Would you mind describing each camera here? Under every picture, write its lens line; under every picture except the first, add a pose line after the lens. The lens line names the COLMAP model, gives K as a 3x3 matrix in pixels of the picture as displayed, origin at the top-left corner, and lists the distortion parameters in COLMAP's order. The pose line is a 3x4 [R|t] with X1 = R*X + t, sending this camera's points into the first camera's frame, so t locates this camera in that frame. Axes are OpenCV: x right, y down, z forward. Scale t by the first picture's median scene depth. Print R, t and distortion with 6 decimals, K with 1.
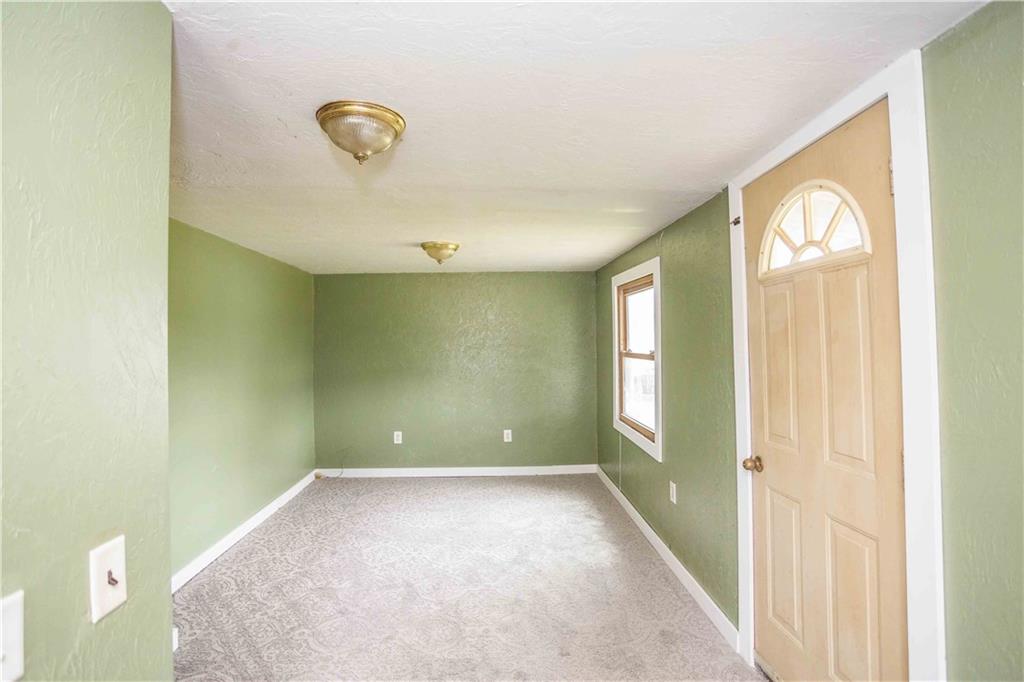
lens RADIAL K [[494.7, 0, 508.9], [0, 494.7, 335.5], [0, 0, 1]] dist [-0.075399, 0.029004]
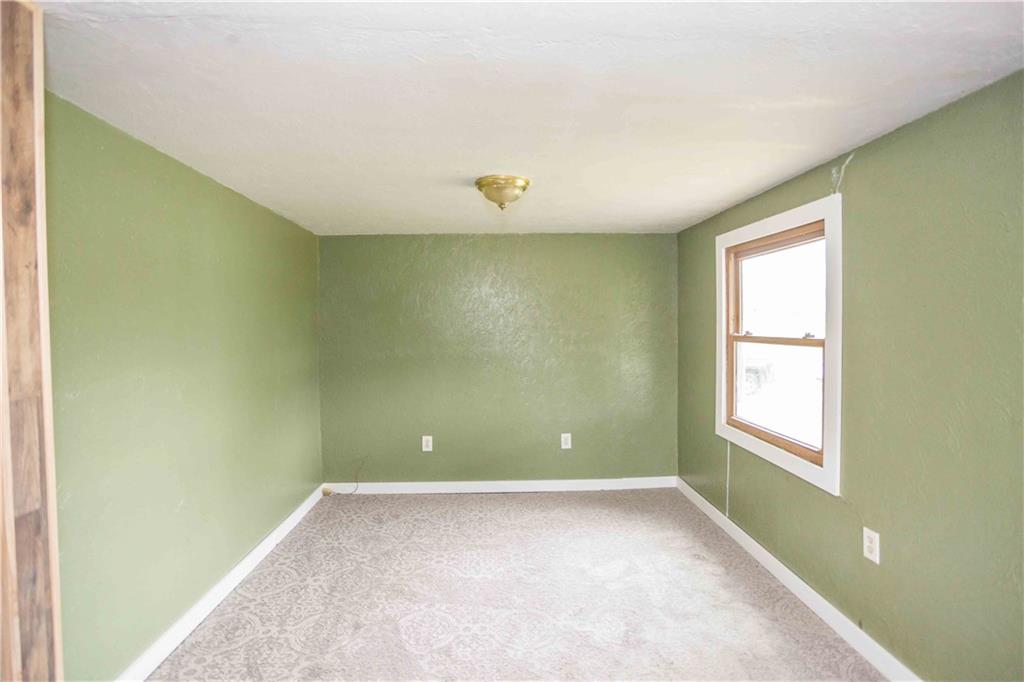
lens RADIAL K [[494.7, 0, 508.9], [0, 494.7, 335.5], [0, 0, 1]] dist [-0.075399, 0.029004]
pose [[0.999996, 0.002074, 0.001749, -0.123519], [-0.002128, 0.999511, 0.031190, 0.012117], [-0.001684, -0.031194, 0.999512, 0.275800]]
